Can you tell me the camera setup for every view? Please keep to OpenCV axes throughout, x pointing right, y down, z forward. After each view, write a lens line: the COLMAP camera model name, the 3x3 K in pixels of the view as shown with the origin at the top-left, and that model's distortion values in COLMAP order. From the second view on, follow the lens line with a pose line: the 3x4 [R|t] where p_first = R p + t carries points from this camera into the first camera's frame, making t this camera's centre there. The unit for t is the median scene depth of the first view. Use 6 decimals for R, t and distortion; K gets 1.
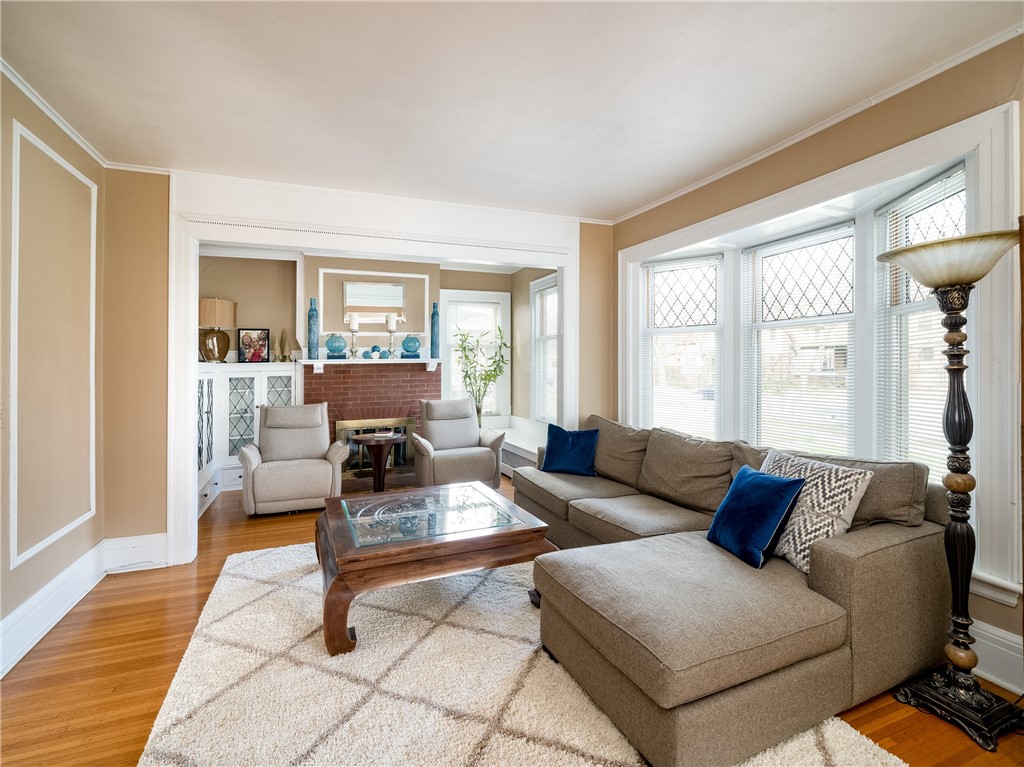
lens RADIAL K [[481.1, 0, 513.0], [0, 481.1, 369.9], [0, 0, 1]] dist [-0.002729, -0.000378]
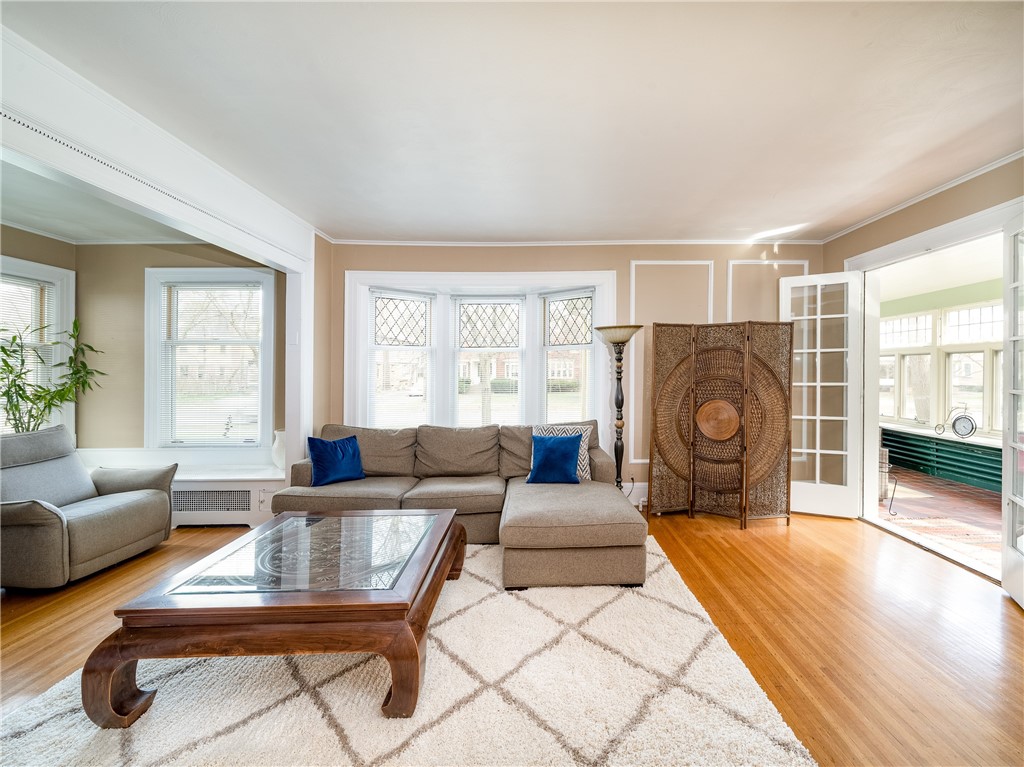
lens RADIAL K [[406.4, 0, 536.0], [0, 406.4, 384.6], [0, 0, 1]] dist [-0.000966, -0.000069]
pose [[0.365198, -0.023943, 0.930622, -0.384858], [0.008843, 0.999713, 0.022250, -0.005957], [-0.930888, 0.000103, 0.365305, 0.210737]]
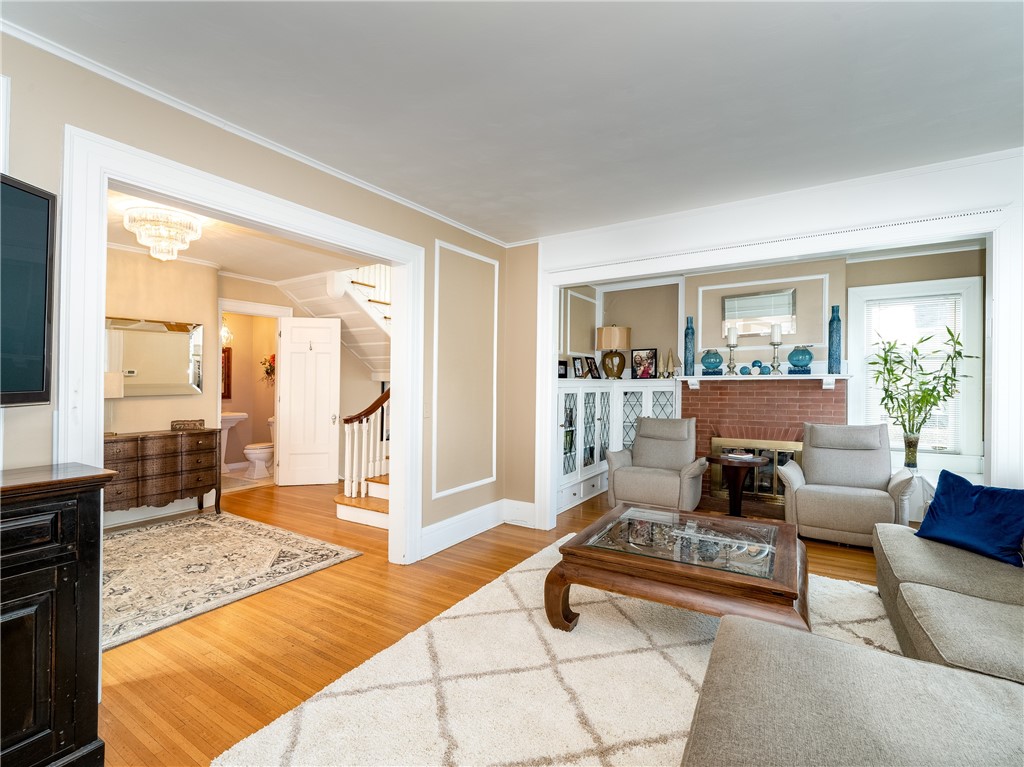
lens RADIAL K [[478.0, 0, 512.0], [0, 478.0, 383.5], [0, 0, 1]] dist [-0.000875, -0.000206]
pose [[0.587251, 0.009515, -0.809349, 0.194614], [-0.011100, 0.999932, 0.003701, -0.004604], [0.809329, 0.006810, 0.587317, 0.081994]]
